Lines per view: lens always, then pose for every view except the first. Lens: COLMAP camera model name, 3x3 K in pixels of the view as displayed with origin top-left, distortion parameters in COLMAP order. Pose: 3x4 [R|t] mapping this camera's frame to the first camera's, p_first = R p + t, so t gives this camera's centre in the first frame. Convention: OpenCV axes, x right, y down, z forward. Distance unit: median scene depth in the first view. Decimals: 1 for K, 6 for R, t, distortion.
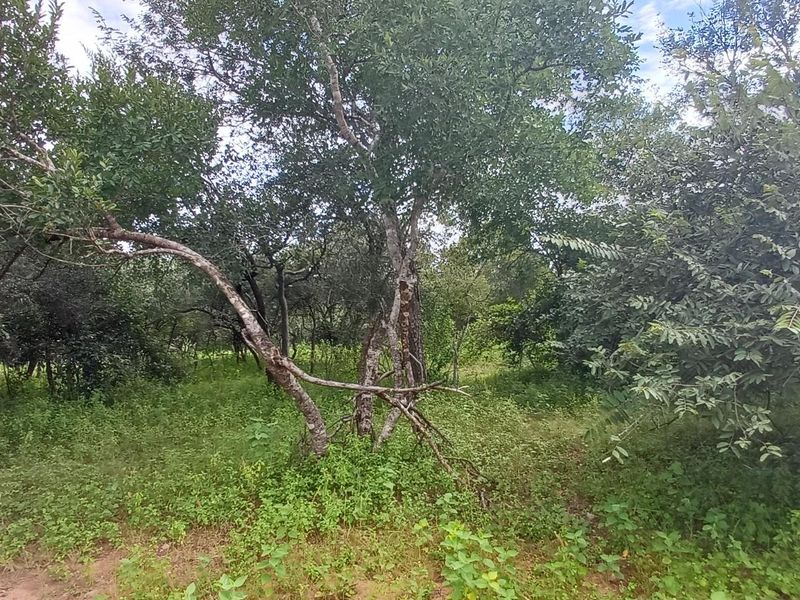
lens RADIAL K [[599.2, 0, 400.6], [0, 599.2, 300.4], [0, 0, 1]] dist [0.004494, 0.008566]
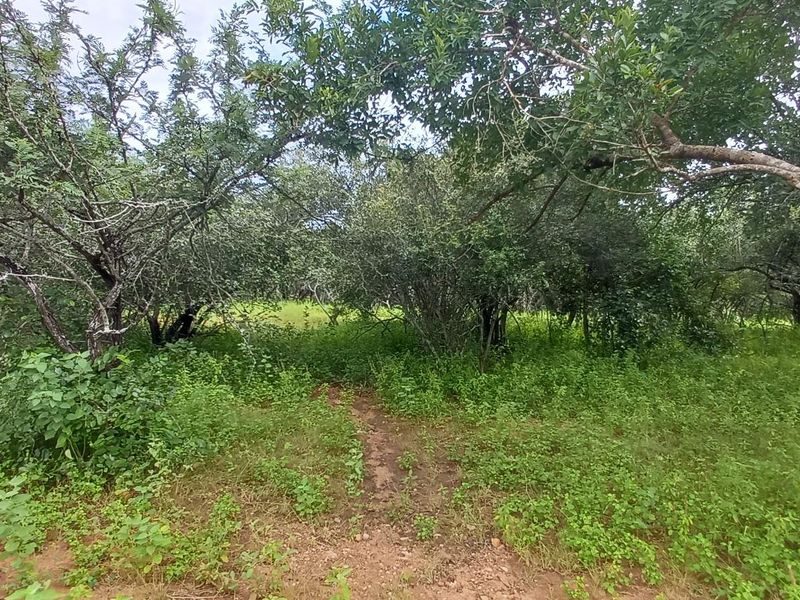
lens RADIAL K [[599.2, 0, 395.3], [0, 599.2, 301.4], [0, 0, 1]] dist [0.004494, 0.008566]
pose [[0.663408, 0.077547, -0.744228, -0.111738], [-0.025448, 0.996378, 0.081136, 0.016833], [0.747825, -0.034887, 0.662979, 0.205108]]
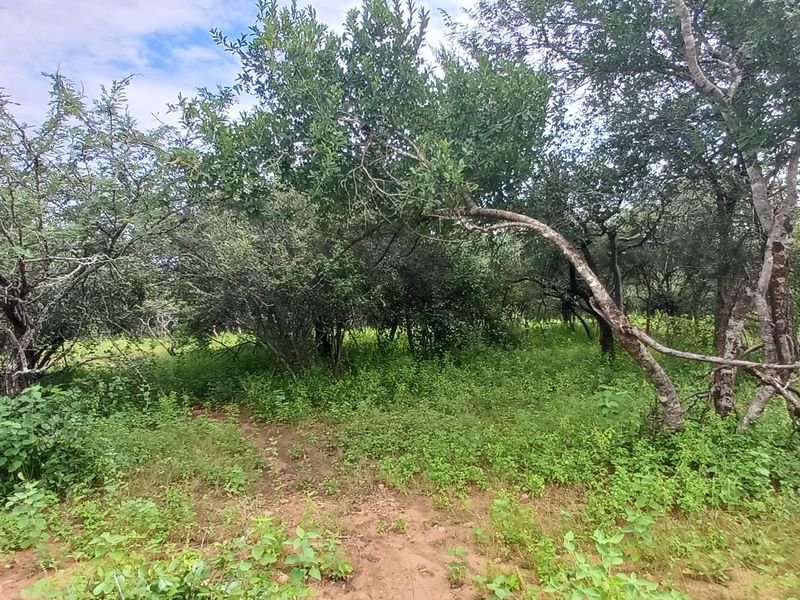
lens RADIAL K [[599.2, 0, 397.1], [0, 599.2, 300.2], [0, 0, 1]] dist [0.004494, 0.008566]
pose [[0.862183, 0.000476, -0.506596, -0.026266], [0.025066, 0.998735, 0.043599, 0.000533], [0.505976, -0.050289, 0.861080, -0.025082]]
